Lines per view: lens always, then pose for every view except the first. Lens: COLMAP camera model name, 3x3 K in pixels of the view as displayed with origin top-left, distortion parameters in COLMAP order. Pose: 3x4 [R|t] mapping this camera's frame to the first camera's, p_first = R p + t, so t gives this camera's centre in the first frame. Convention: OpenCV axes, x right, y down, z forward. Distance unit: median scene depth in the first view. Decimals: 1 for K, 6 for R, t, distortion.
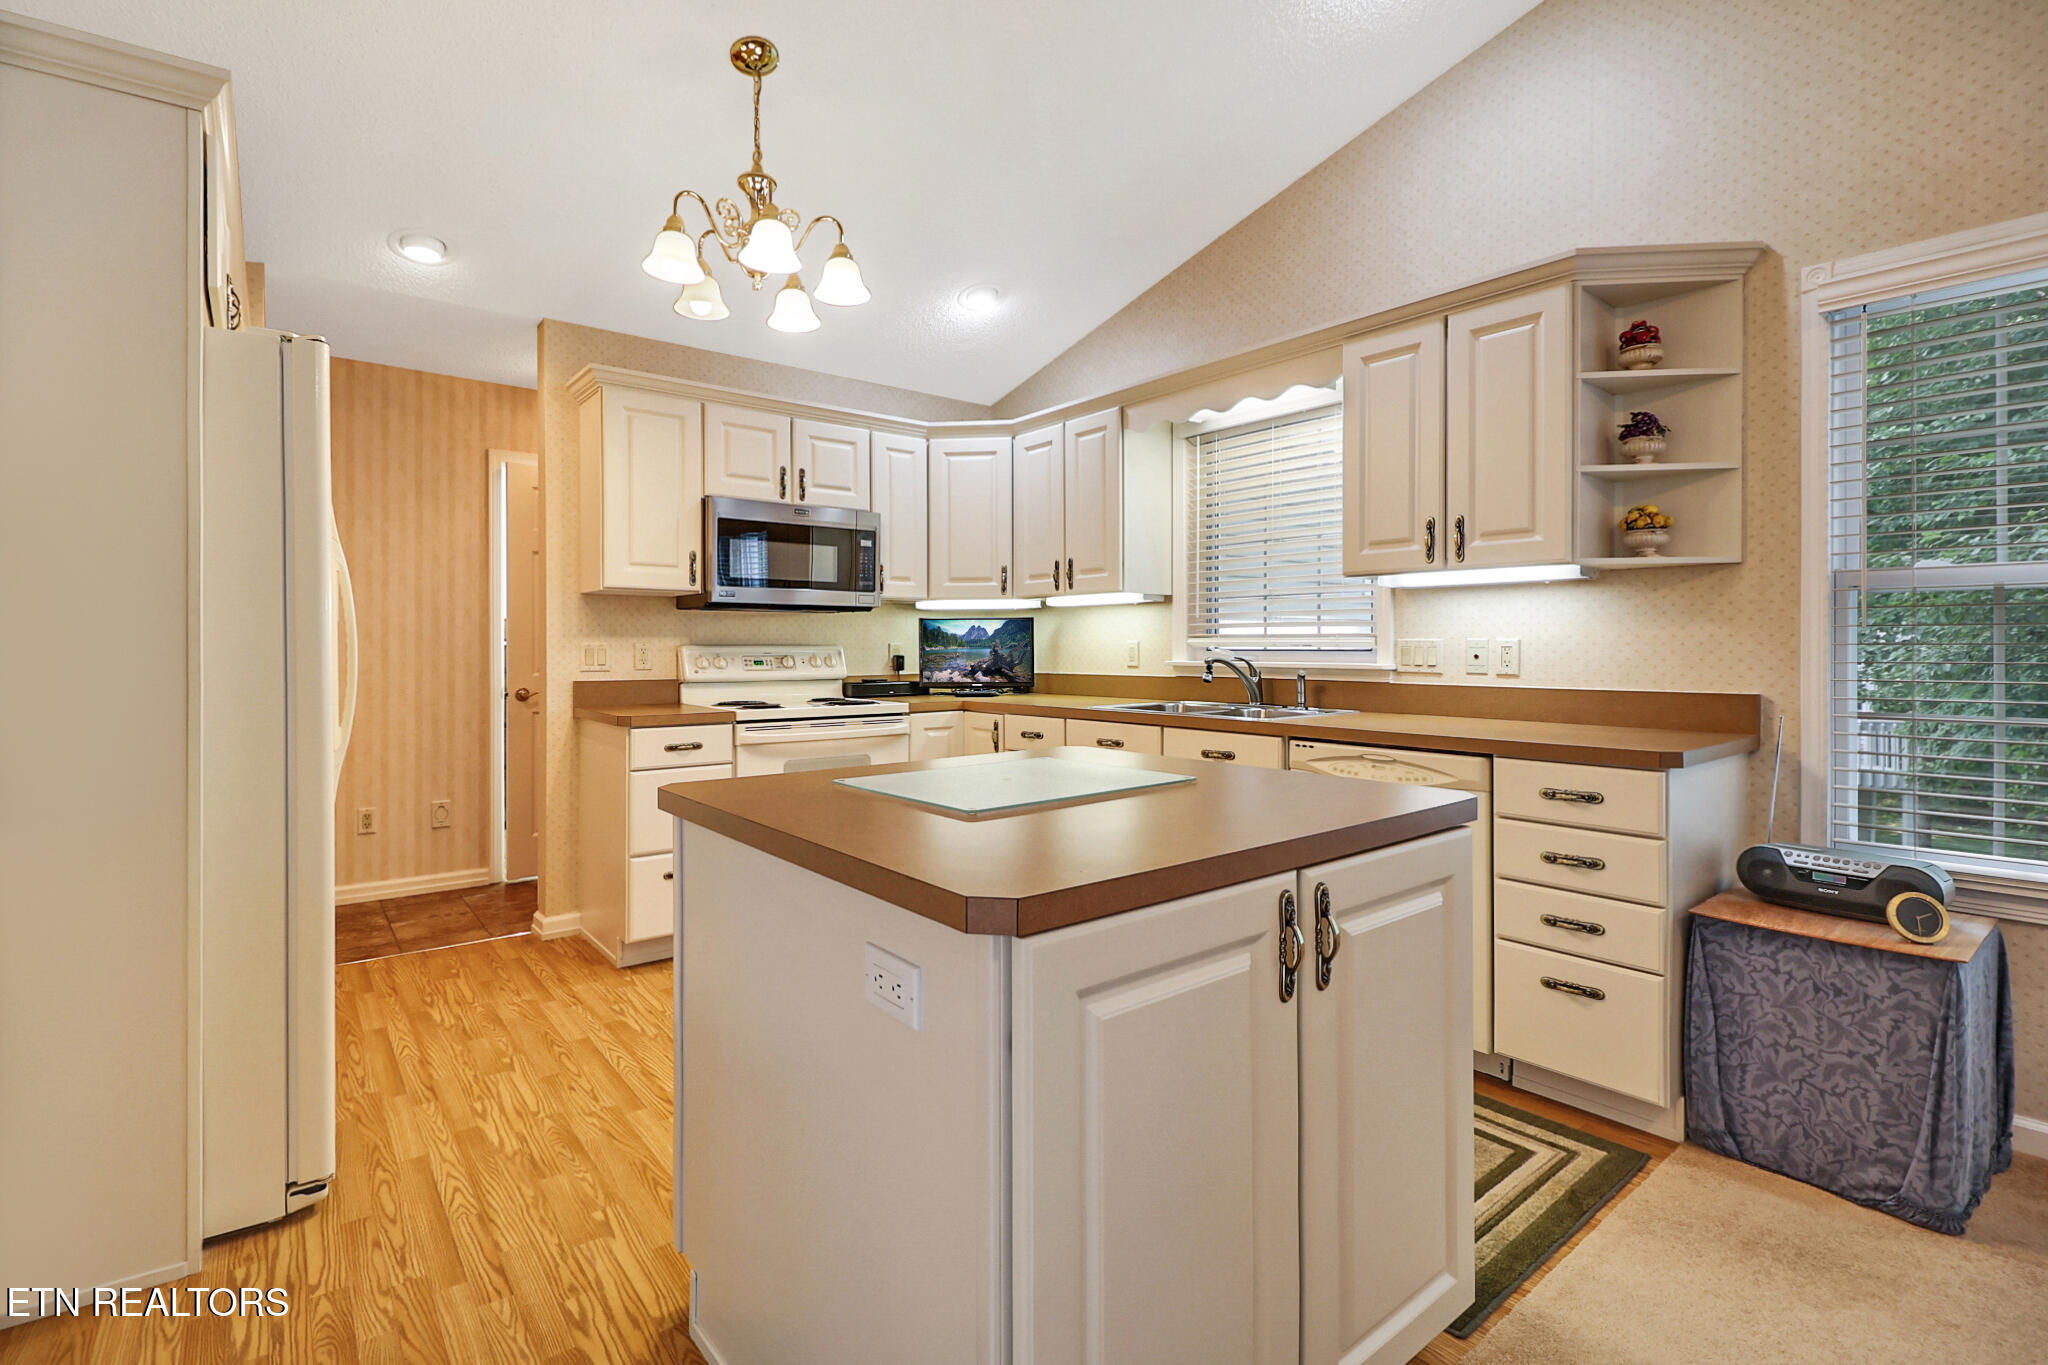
lens RADIAL K [[949.6, 0, 1011.2], [0, 949.6, 639.8], [0, 0, 1]] dist [-0.003374, -0.000973]
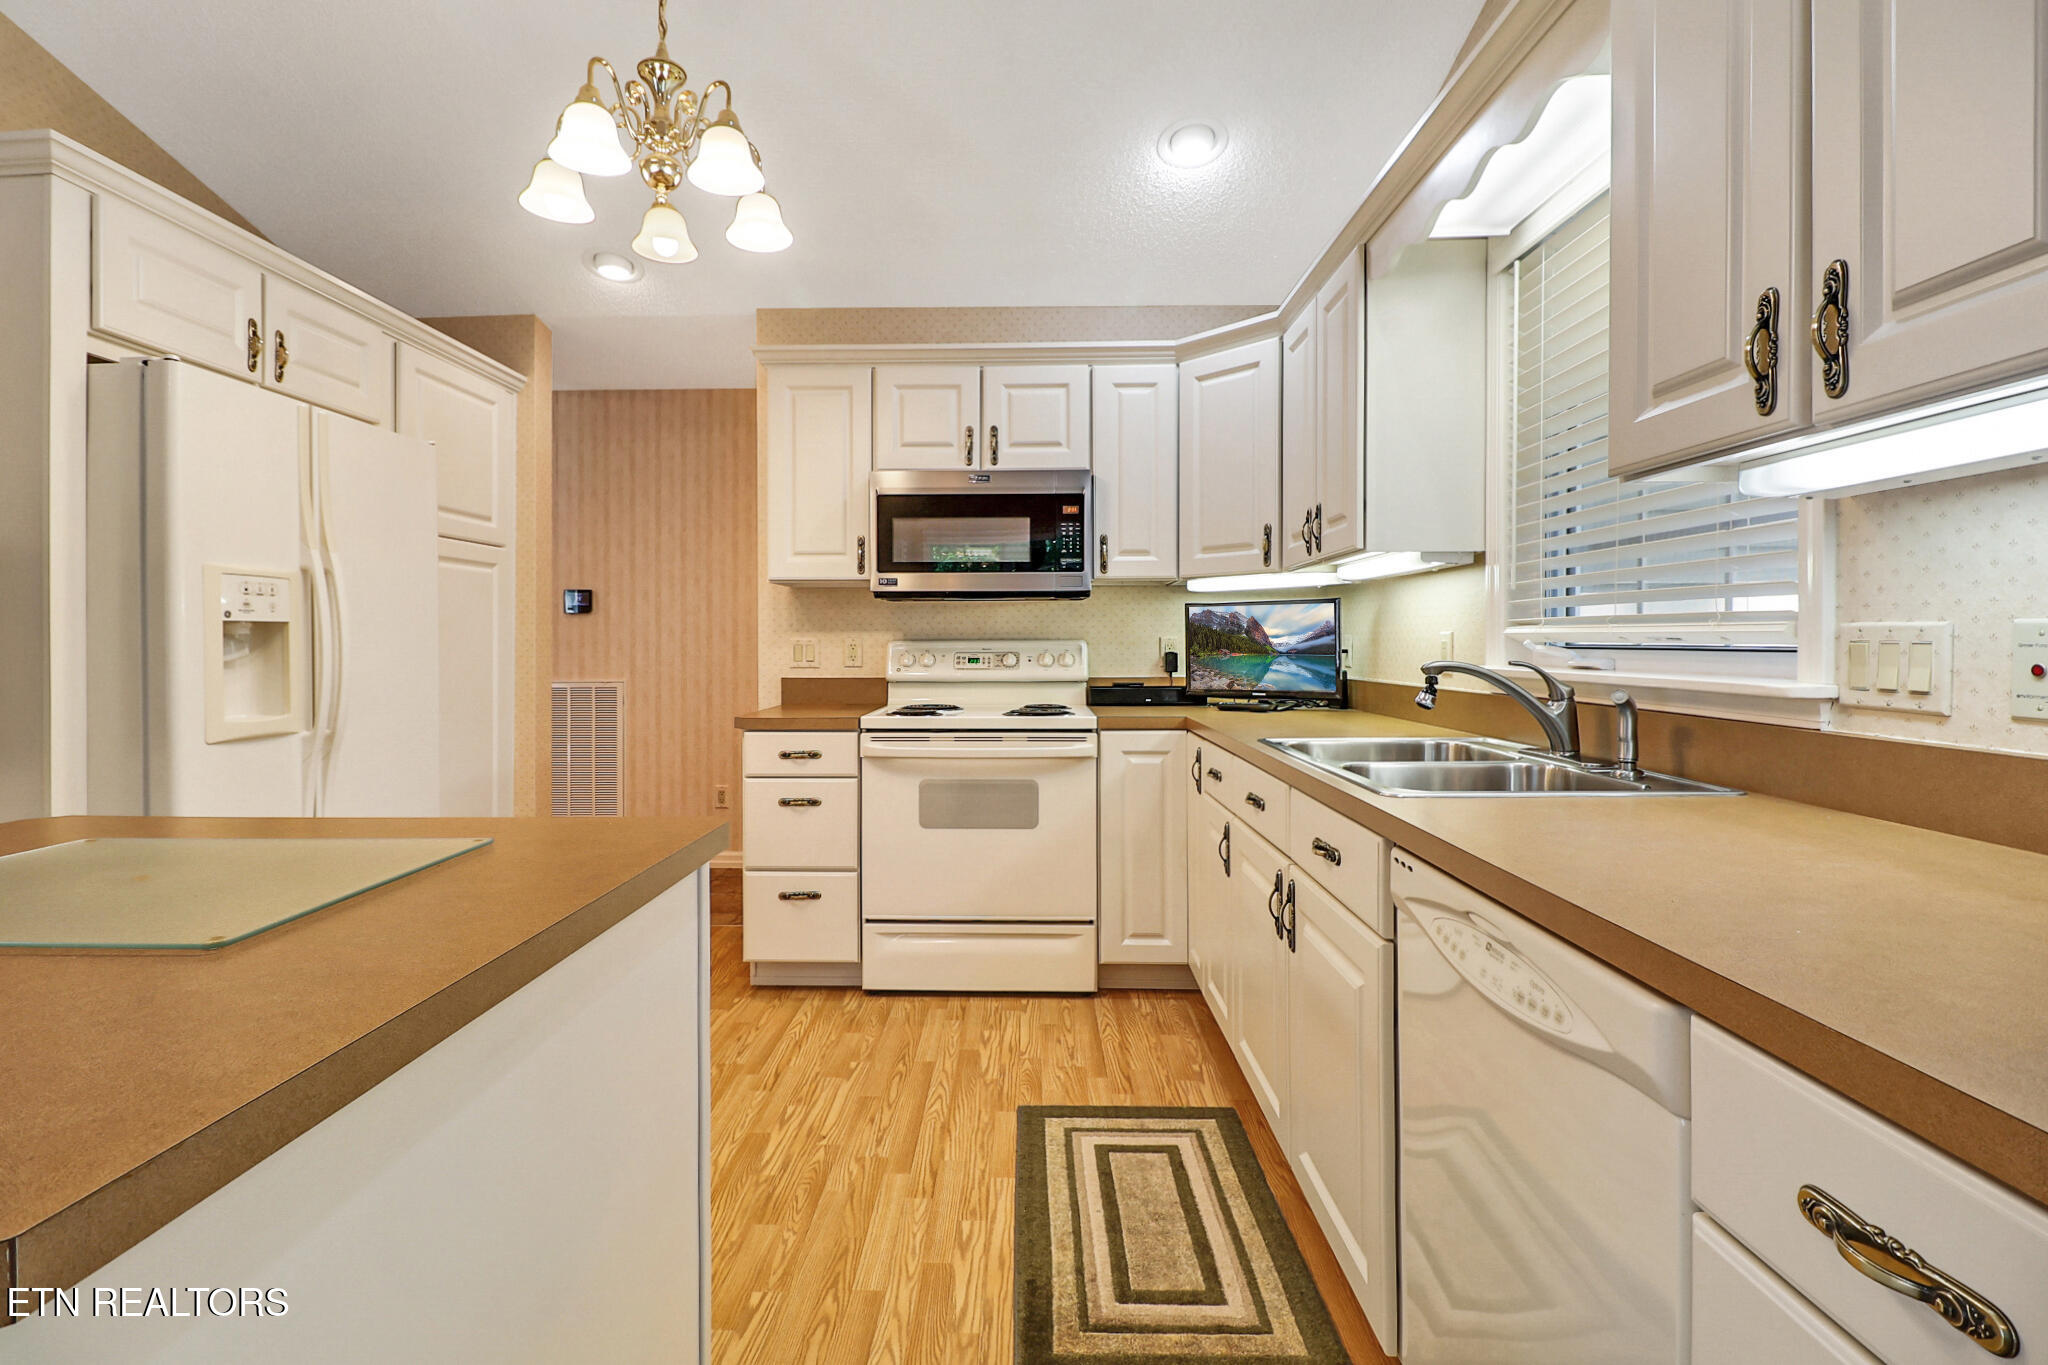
lens RADIAL K [[949.6, 0, 1011.2], [0, 949.6, 639.8], [0, 0, 1]] dist [-0.003374, -0.000973]
pose [[0.762025, -0.002301, -0.647543, 0.327176], [0.007446, 0.999959, 0.005210, 0.001291], [0.647505, -0.008792, 0.762011, 0.381447]]
